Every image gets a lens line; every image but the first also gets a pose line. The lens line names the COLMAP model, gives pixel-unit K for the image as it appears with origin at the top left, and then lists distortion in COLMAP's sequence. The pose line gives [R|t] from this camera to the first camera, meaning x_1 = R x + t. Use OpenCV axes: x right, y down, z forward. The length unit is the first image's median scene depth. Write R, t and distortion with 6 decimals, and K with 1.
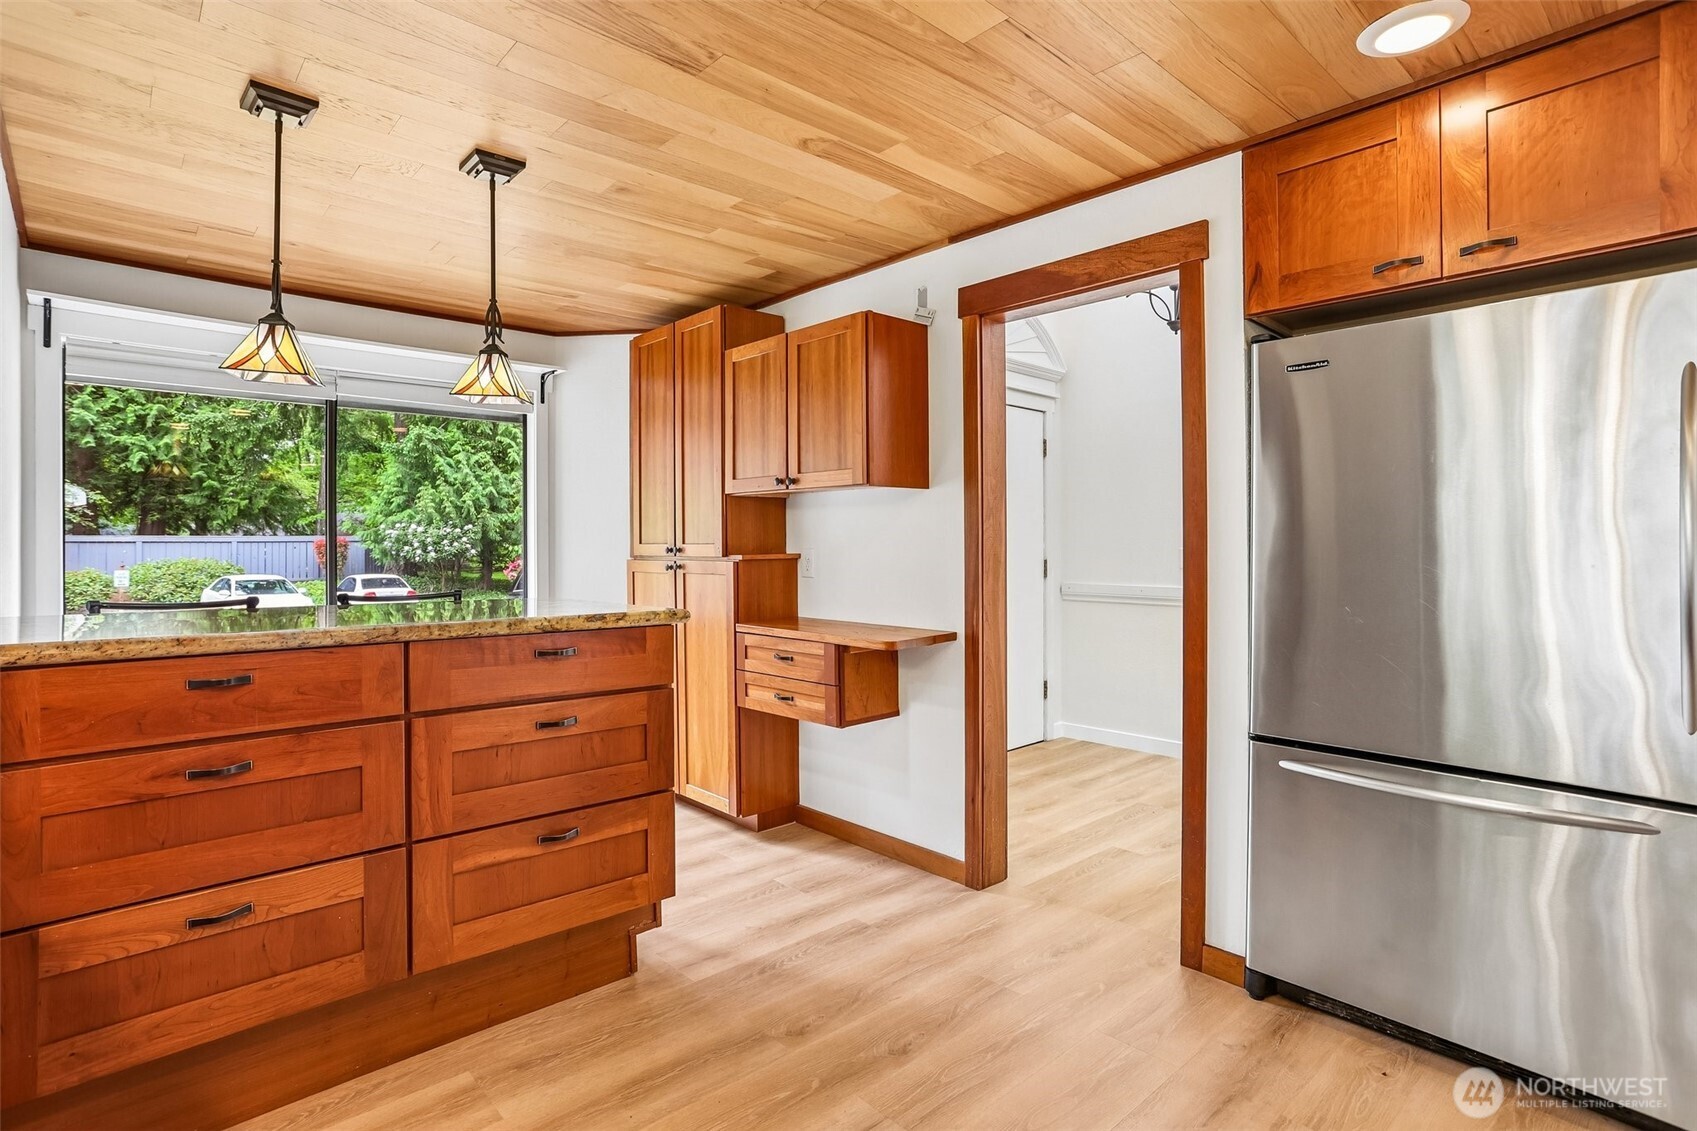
lens RADIAL K [[840.0, 0, 811.2], [0, 840.0, 534.6], [0, 0, 1]] dist [-0.040503, 0.016996]
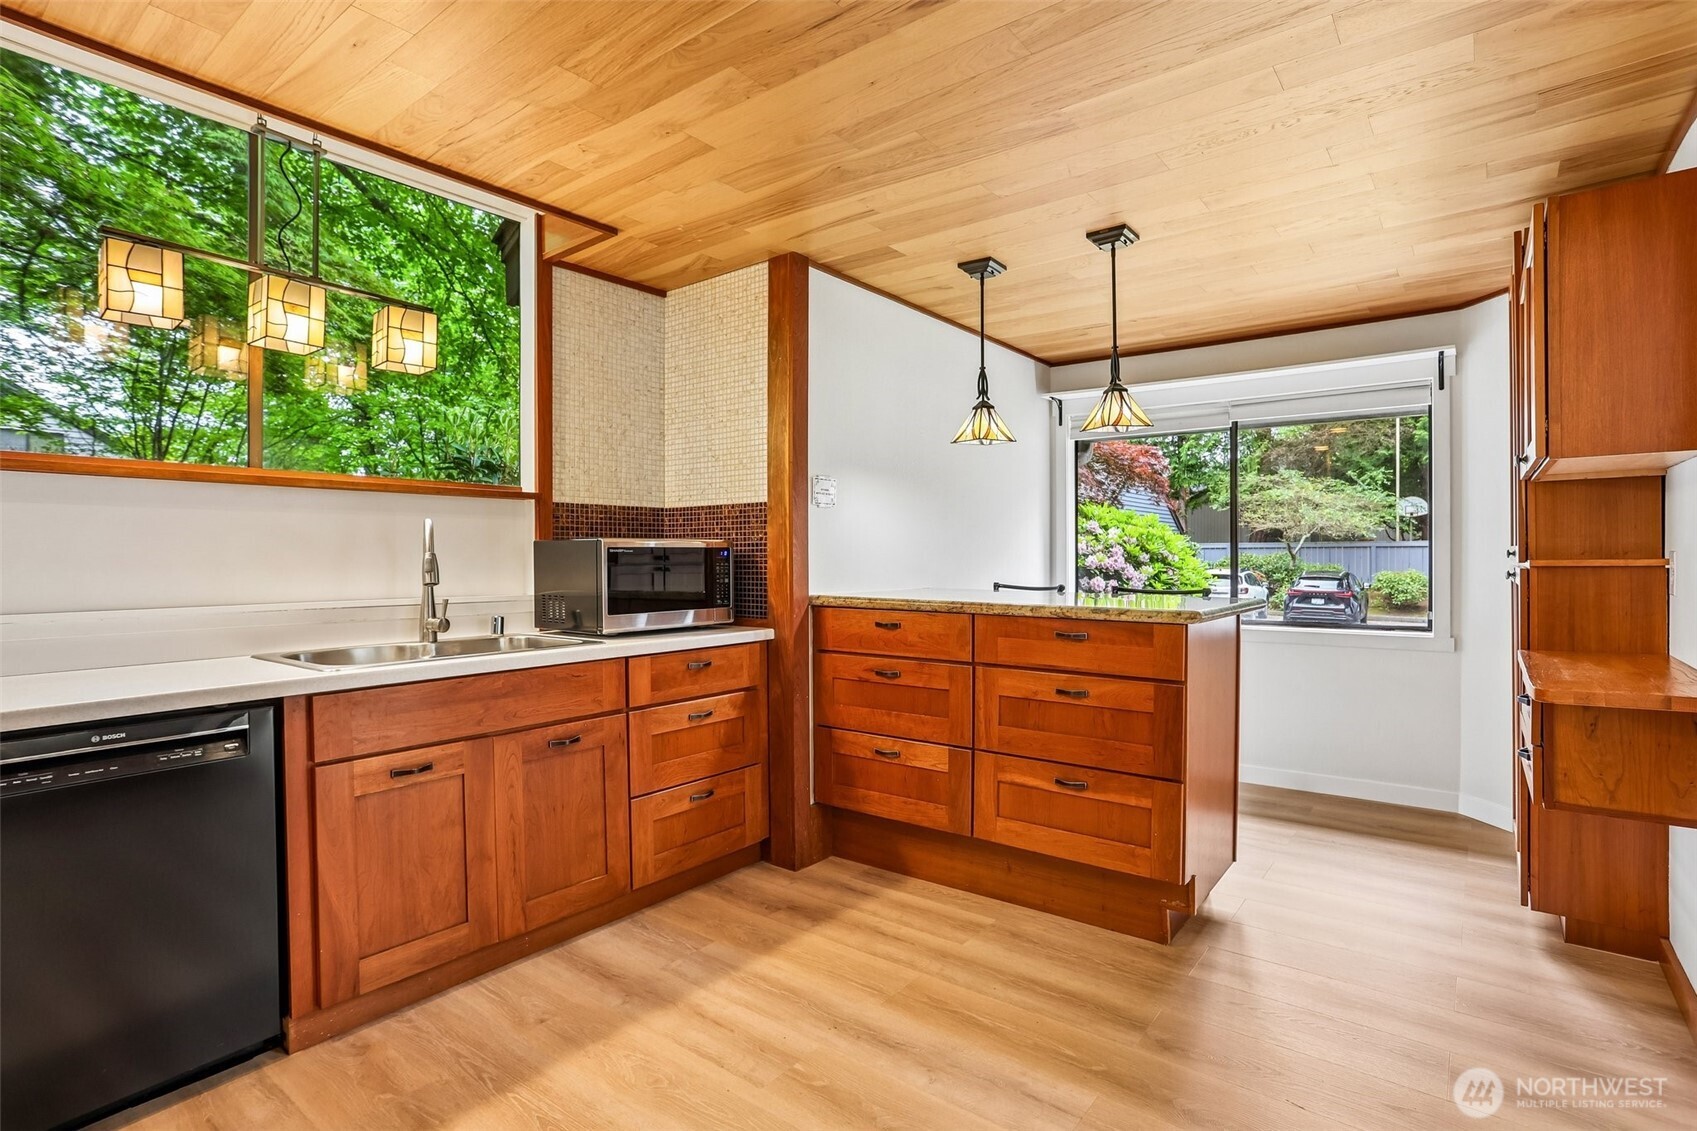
lens RADIAL K [[827.1, 0, 894.1], [0, 827.1, 562.2], [0, 0, 1]] dist [-0.037262, 0.017380]
pose [[0.225442, 0.012257, -0.974180, 0.794888], [0.016093, 0.999738, 0.016303, 0.008038], [0.974124, -0.019353, 0.225185, 0.454664]]
